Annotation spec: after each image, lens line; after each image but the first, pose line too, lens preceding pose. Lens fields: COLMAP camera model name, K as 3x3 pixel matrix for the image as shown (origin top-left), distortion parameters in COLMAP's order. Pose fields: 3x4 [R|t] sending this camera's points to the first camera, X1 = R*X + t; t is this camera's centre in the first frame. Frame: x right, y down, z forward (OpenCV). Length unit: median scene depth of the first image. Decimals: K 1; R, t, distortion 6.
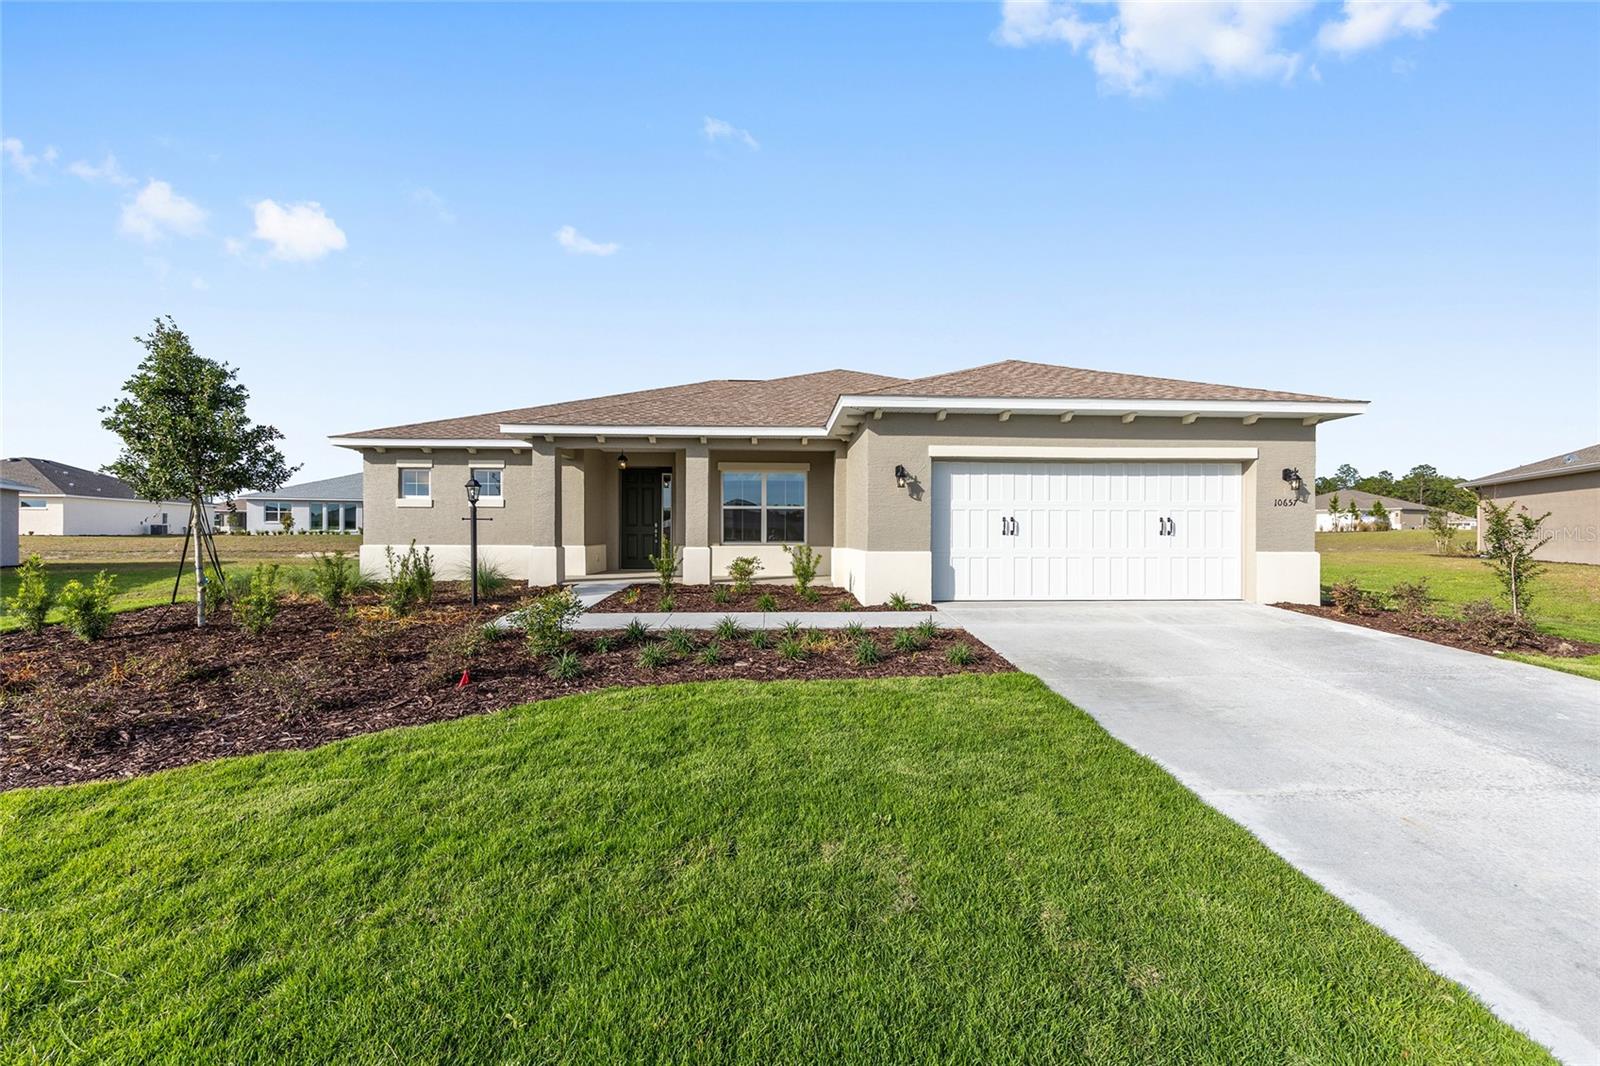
lens RADIAL K [[640.9, 0, 654.2], [0, 640.9, 541.2], [0, 0, 1]] dist [-0.006181, -0.000209]
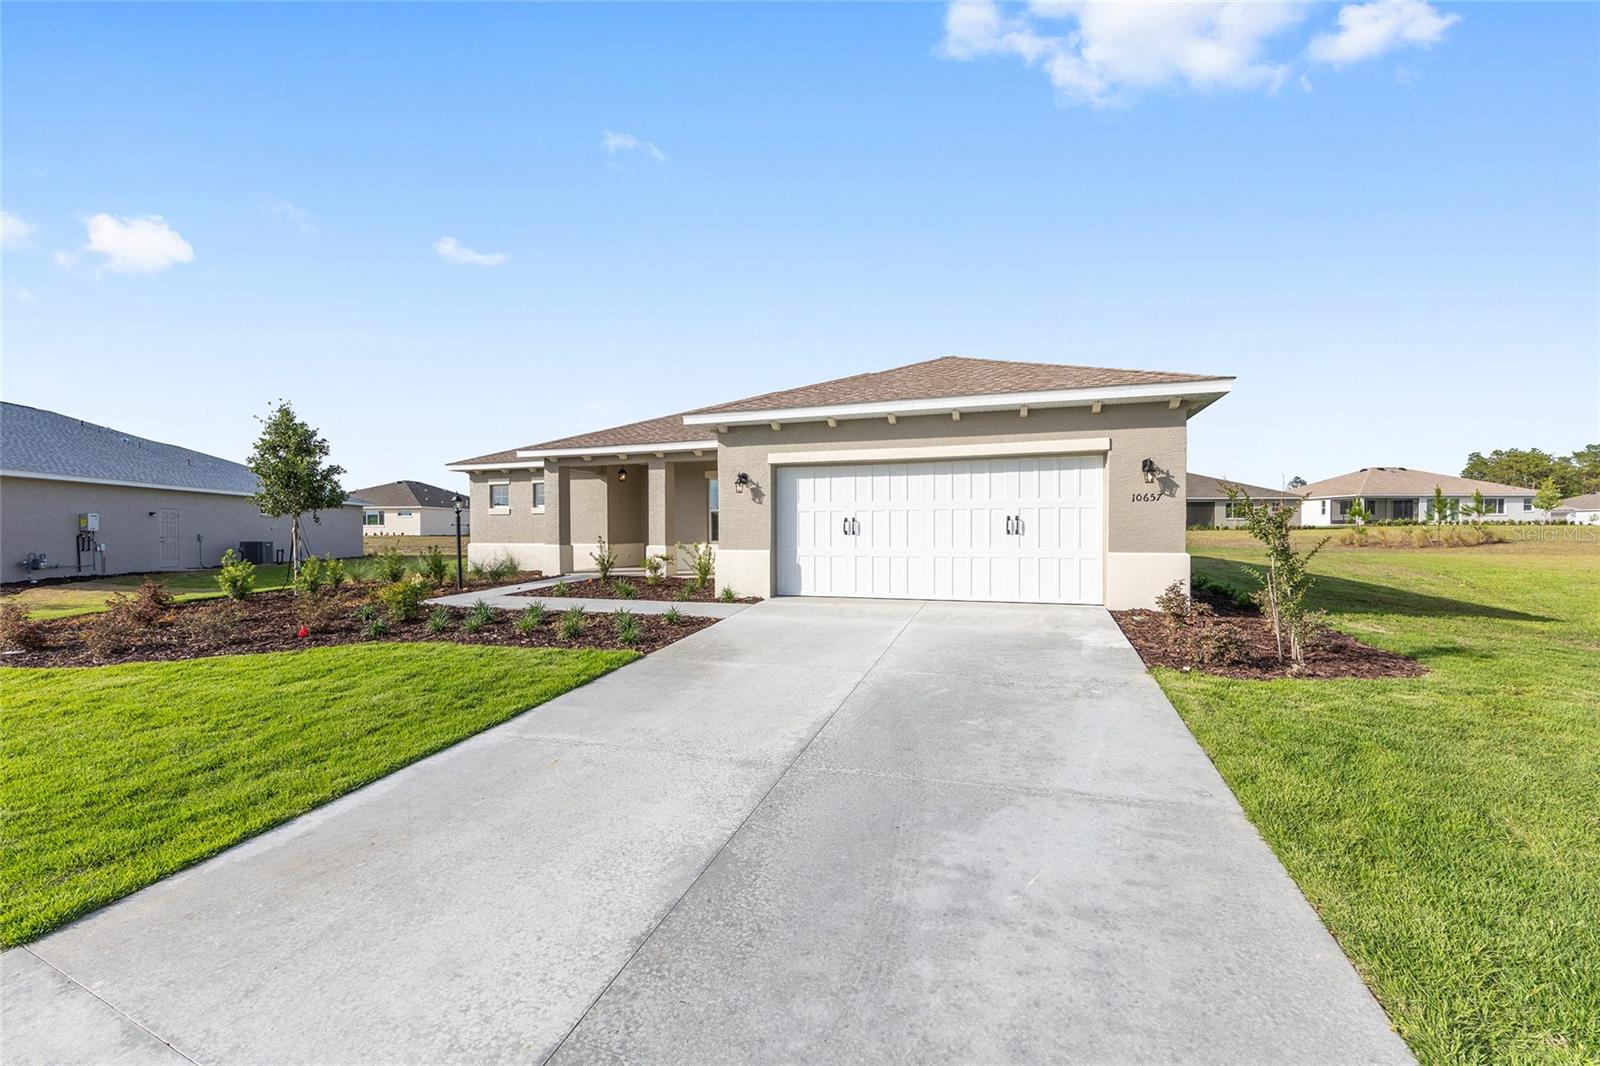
lens RADIAL K [[640.9, 0, 799.4], [0, 640.9, 539.2], [0, 0, 1]] dist [-0.006181, -0.000209]
pose [[0.932760, -0.000668, -0.360498, 0.849862], [0.000241, 0.999999, -0.001230, -0.001341], [0.360499, 0.001060, 0.932759, -0.006566]]
